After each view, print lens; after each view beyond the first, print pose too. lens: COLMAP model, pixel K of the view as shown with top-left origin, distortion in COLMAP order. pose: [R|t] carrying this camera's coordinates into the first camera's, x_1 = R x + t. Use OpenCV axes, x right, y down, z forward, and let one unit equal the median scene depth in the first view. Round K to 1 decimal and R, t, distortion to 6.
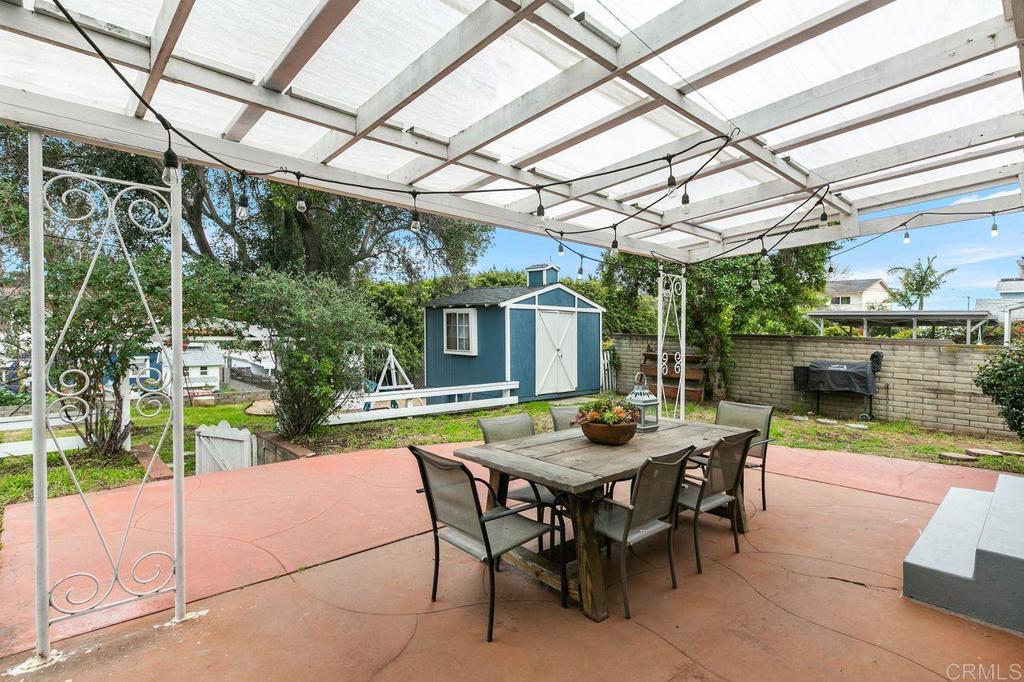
lens RADIAL K [[464.5, 0, 512.0], [0, 464.5, 341.0], [0, 0, 1]] dist [0.000069, 0.000014]
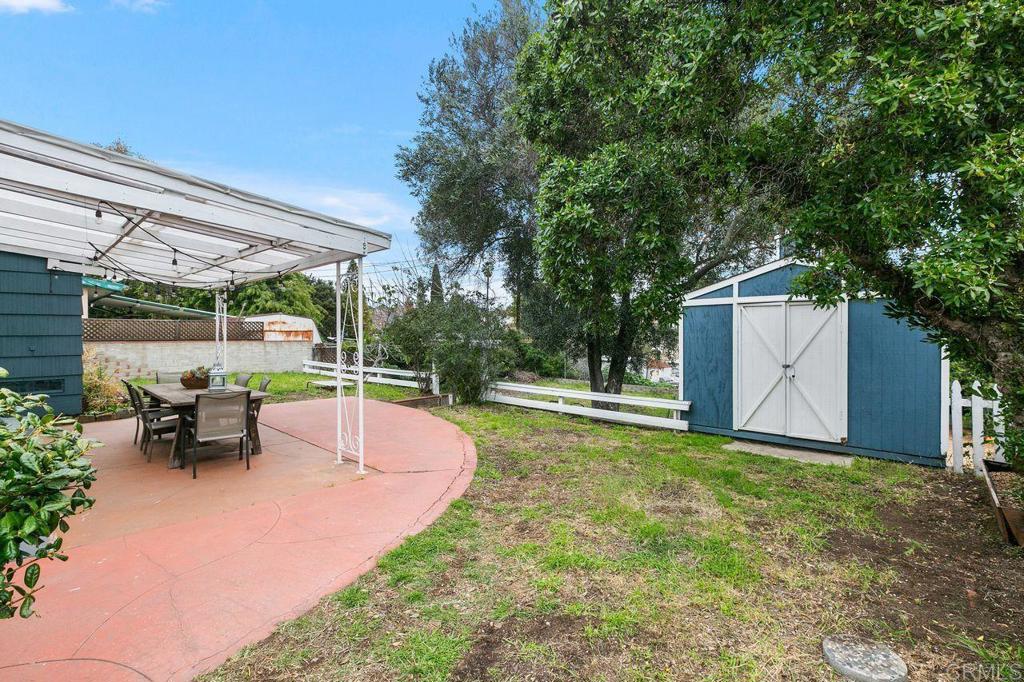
lens RADIAL K [[464.5, 0, 512.0], [0, 464.5, 341.0], [0, 0, 1]] dist [0.000069, 0.000014]
pose [[0.079660, 0.003747, -0.996815, 0.711219], [-0.012053, 0.999923, 0.002795, -0.011107], [0.996749, 0.011792, 0.079699, 0.619609]]
